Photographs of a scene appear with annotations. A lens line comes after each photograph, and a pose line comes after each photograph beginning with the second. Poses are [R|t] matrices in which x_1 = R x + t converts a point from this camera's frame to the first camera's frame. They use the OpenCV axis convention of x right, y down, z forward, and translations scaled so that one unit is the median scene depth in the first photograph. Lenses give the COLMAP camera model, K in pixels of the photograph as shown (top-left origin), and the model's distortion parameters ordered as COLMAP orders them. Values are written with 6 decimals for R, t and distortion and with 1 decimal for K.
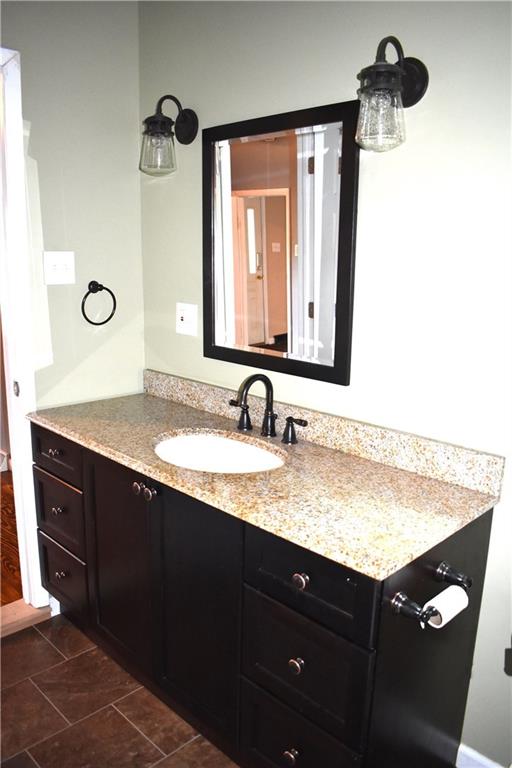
lens RADIAL K [[596.1, 0, 256.7], [0, 596.1, 377.9], [0, 0, 1]] dist [-0.092200, 0.006647]
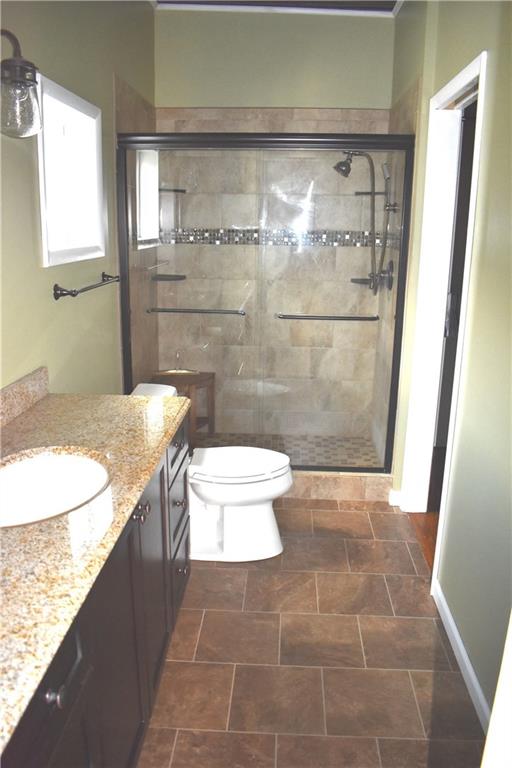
lens RADIAL K [[596.1, 0, 256.7], [0, 596.1, 377.9], [0, 0, 1]] dist [-0.092200, 0.006647]
pose [[-0.661482, -0.217981, 0.717584, -0.878760], [0.121502, 0.913038, 0.389357, -0.306571], [-0.740054, 0.344741, -0.577472, 1.309534]]
